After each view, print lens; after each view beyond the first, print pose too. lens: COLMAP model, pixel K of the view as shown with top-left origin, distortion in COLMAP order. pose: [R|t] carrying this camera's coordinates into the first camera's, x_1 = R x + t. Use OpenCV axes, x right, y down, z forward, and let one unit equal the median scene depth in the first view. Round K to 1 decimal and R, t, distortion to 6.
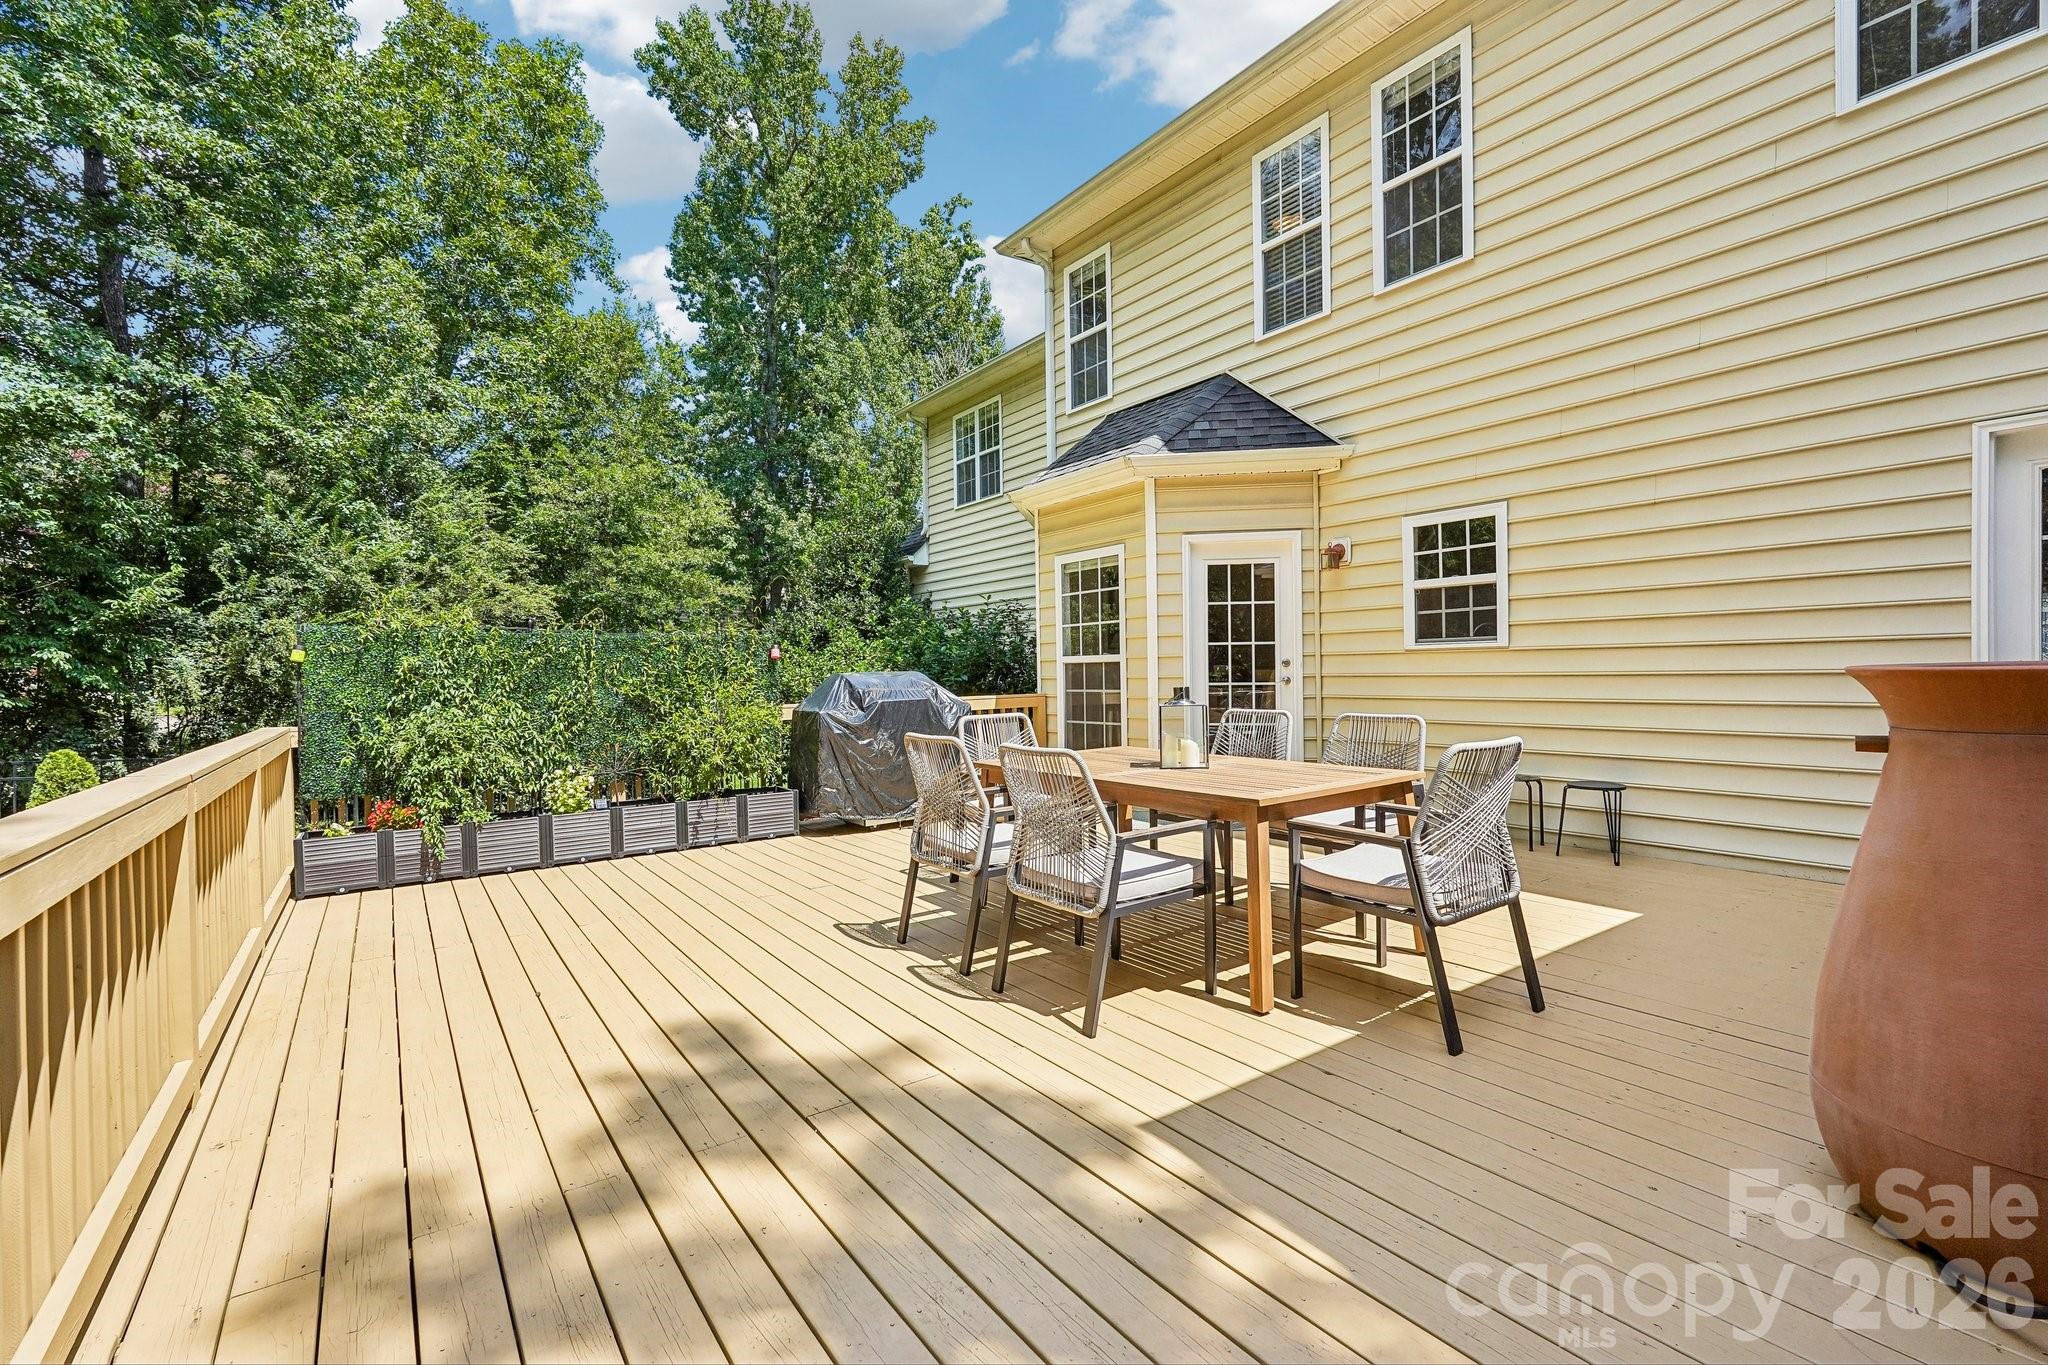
lens RADIAL K [[900.3, 0, 1018.8], [0, 900.3, 675.1], [0, 0, 1]] dist [-0.010945, 0.000530]
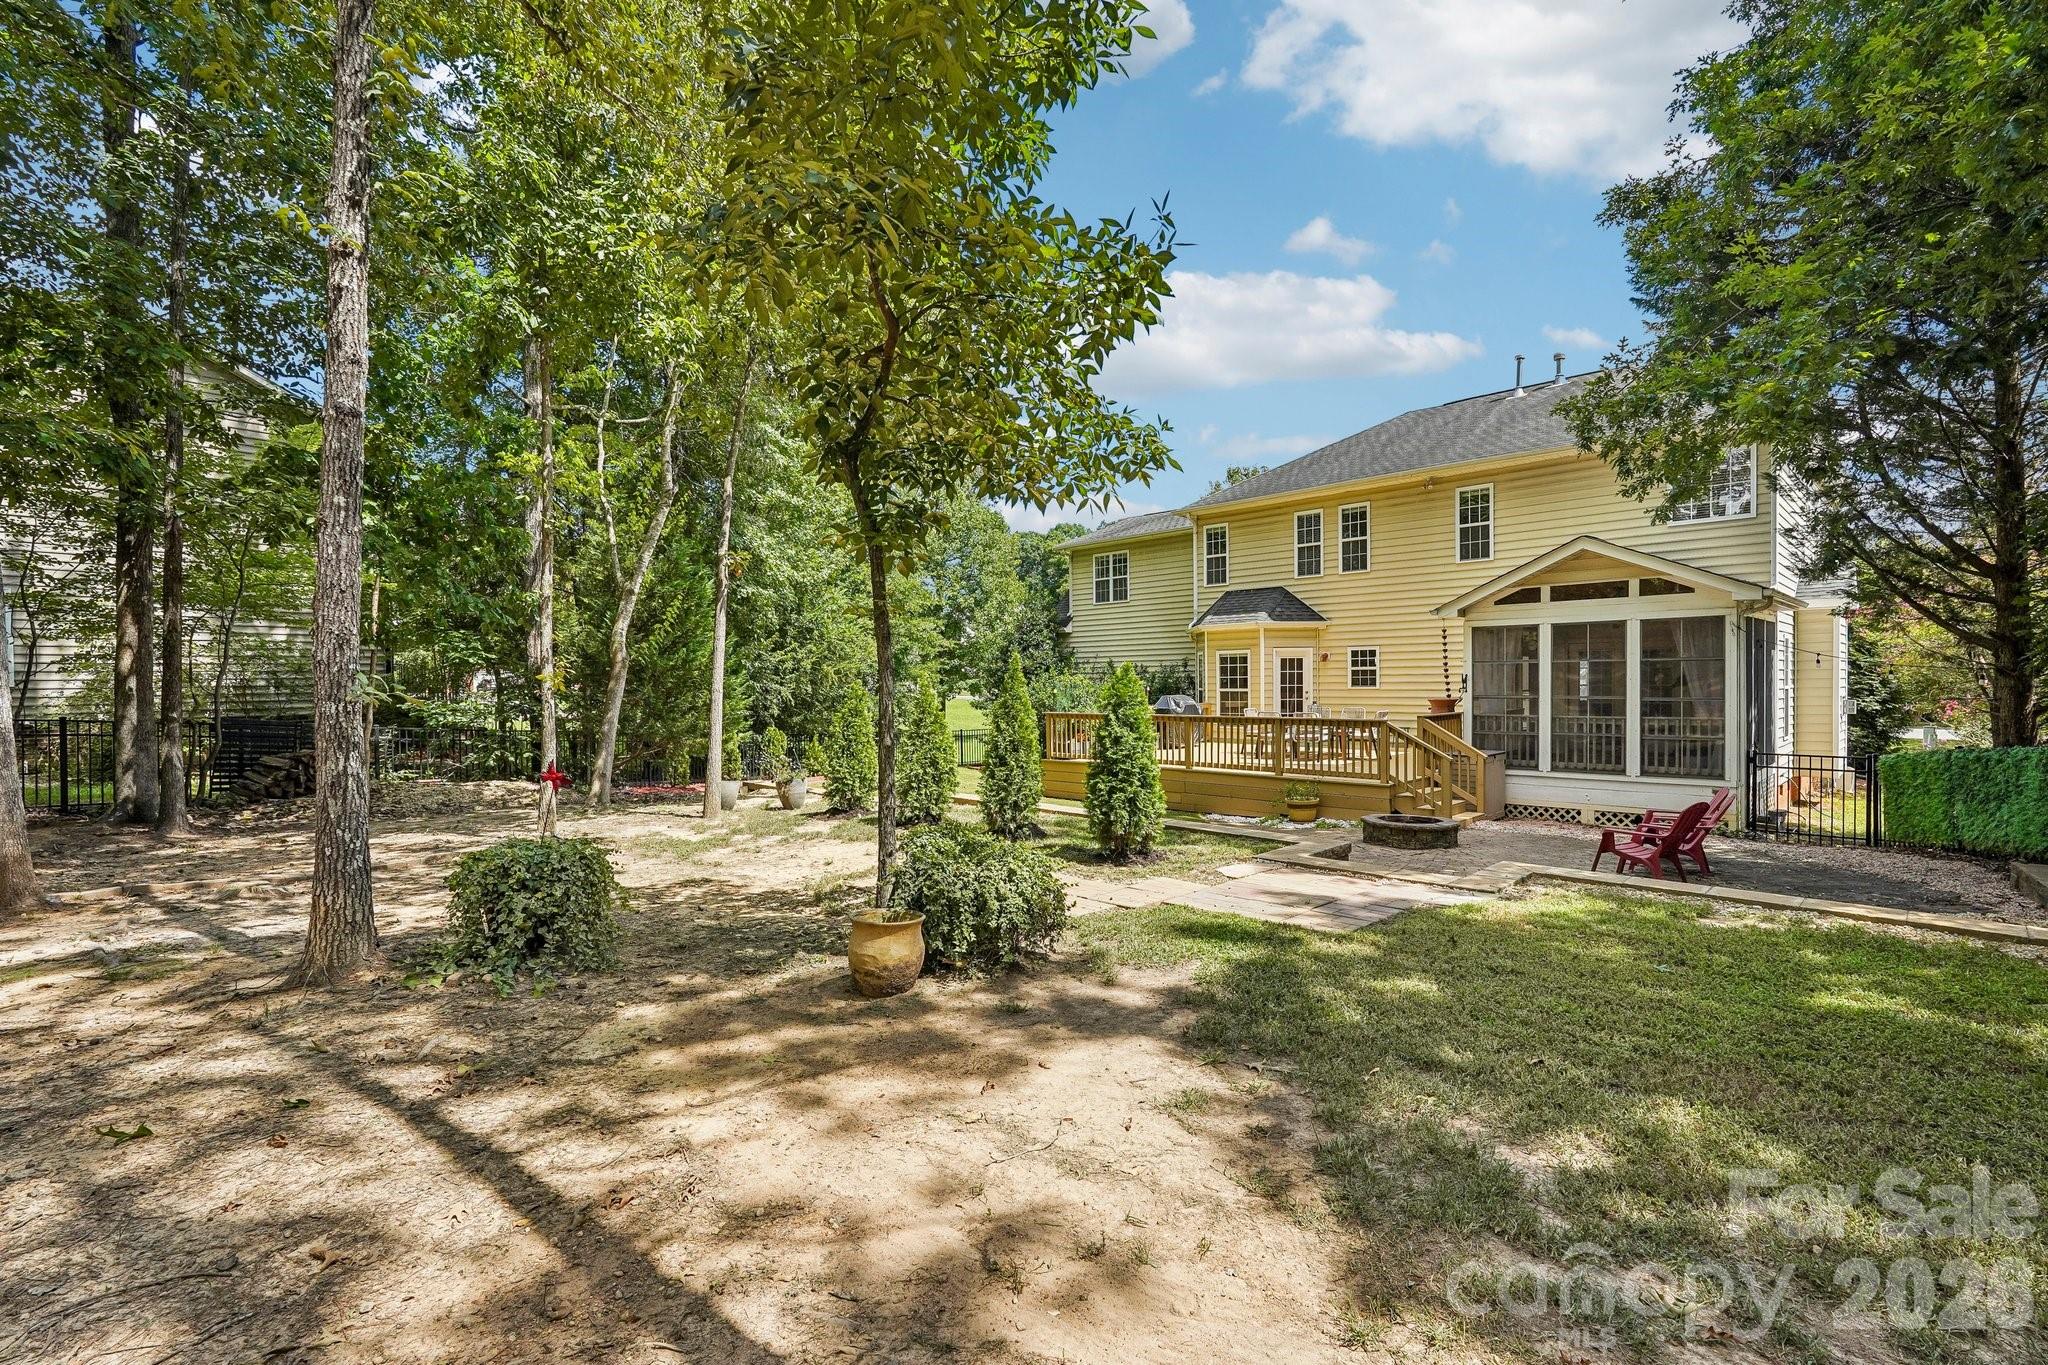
lens RADIAL K [[900.3, 0, 1029.1], [0, 900.3, 698.7], [0, 0, 1]] dist [-0.010945, 0.000530]
pose [[0.985597, 0.000237, 0.169112, -0.857066], [-0.003066, 0.999860, 0.016467, -0.029566], [-0.169084, -0.016749, 0.985459, -1.365441]]
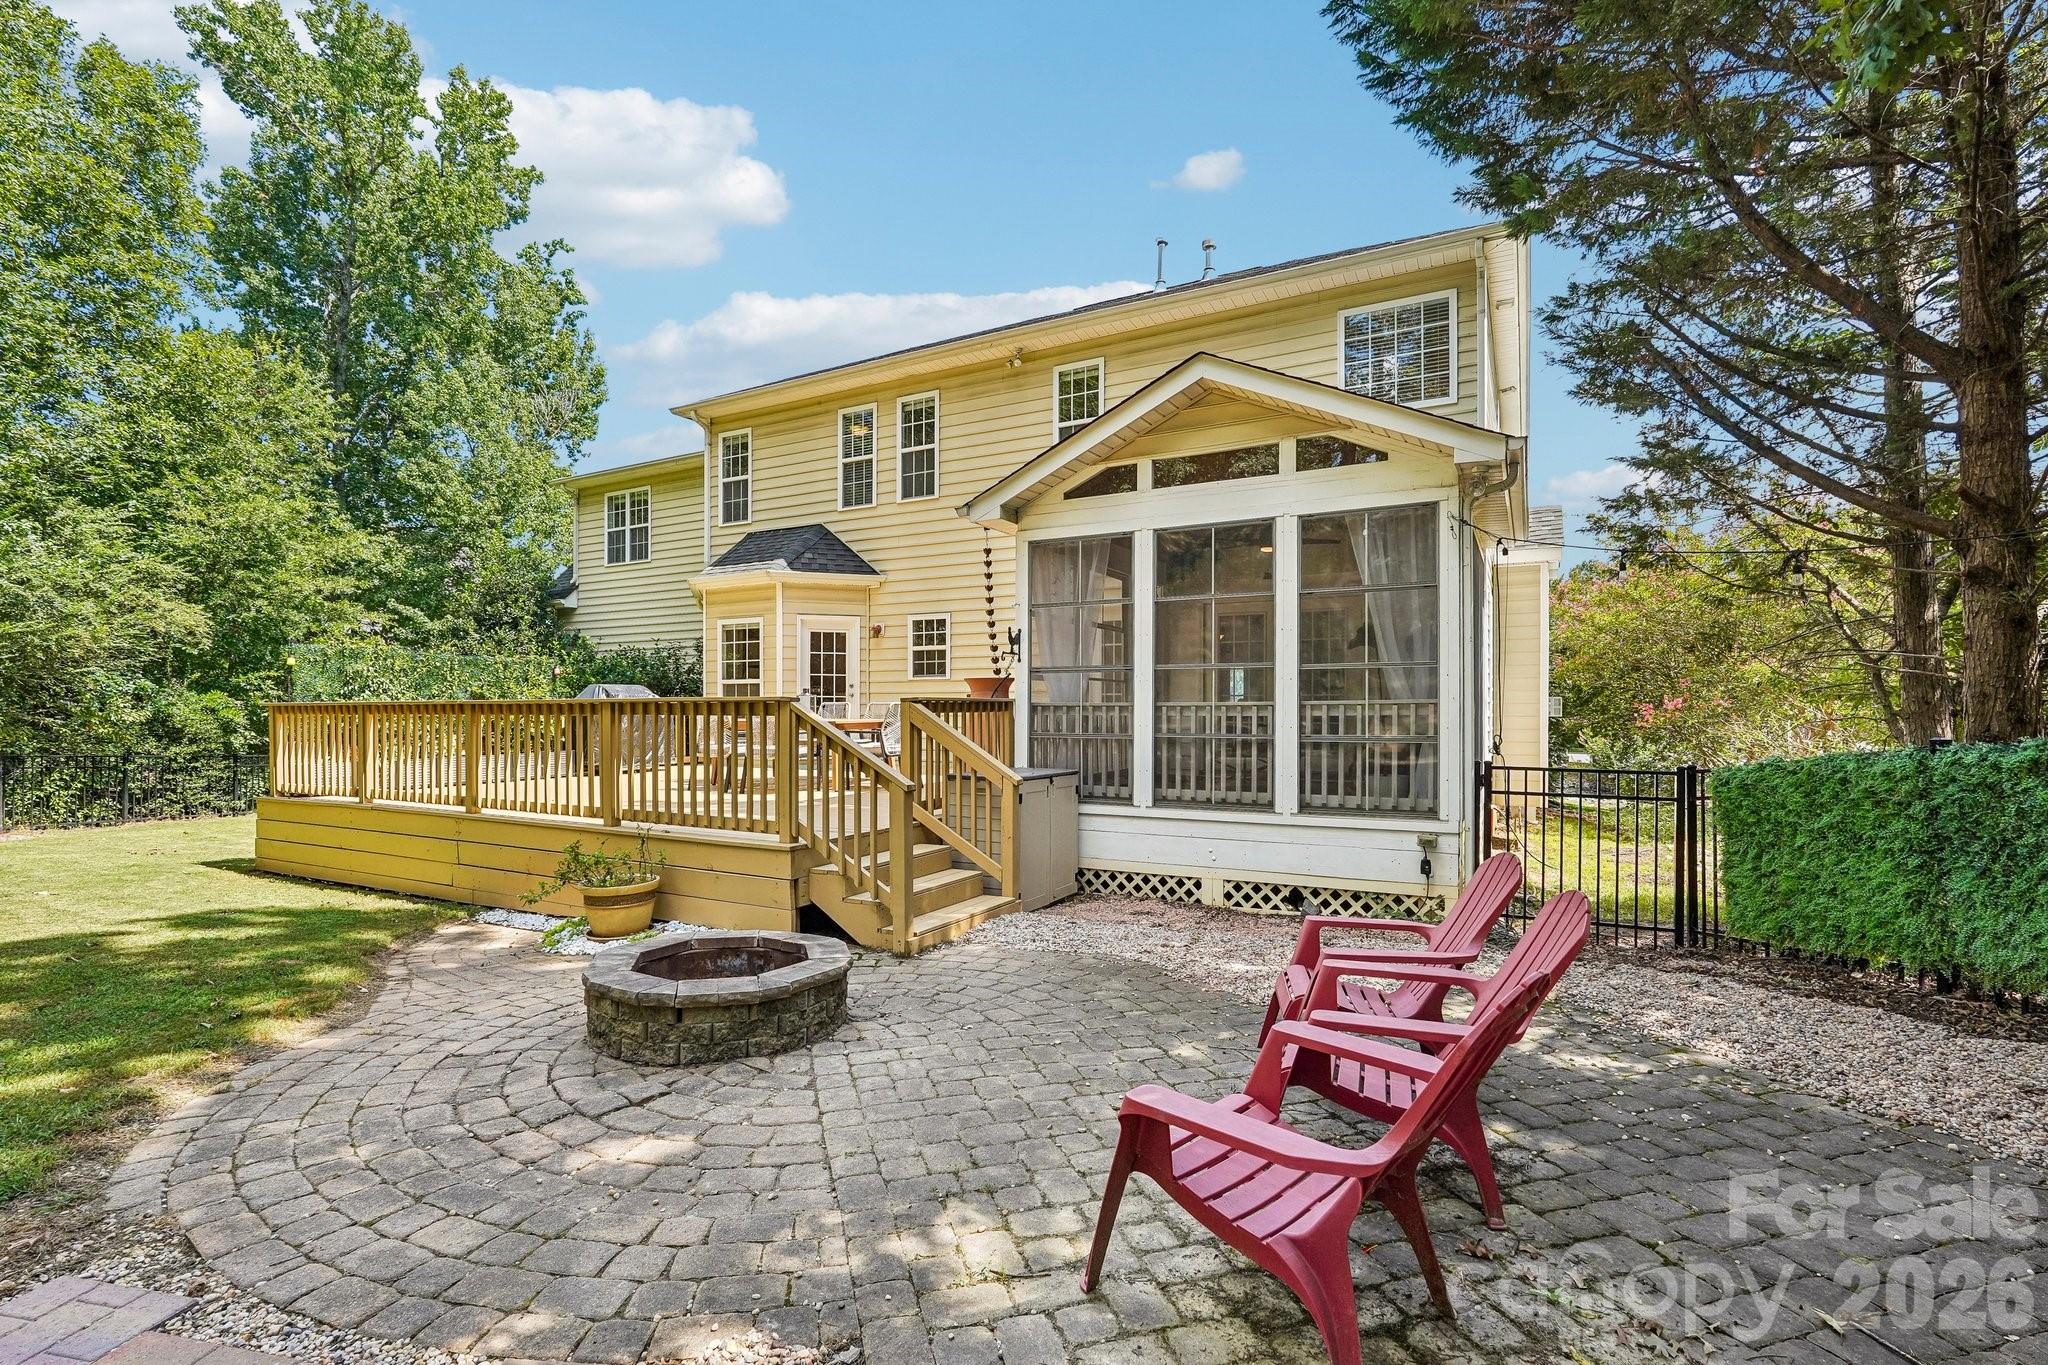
lens RADIAL K [[900.3, 0, 1030.5], [0, 900.3, 714.5], [0, 0, 1]] dist [-0.010945, 0.000530]
pose [[0.892148, 0.013944, 0.451529, -0.172423], [-0.013069, 0.999902, -0.005058, 0.040259], [-0.451555, -0.001389, 0.892242, -0.671304]]
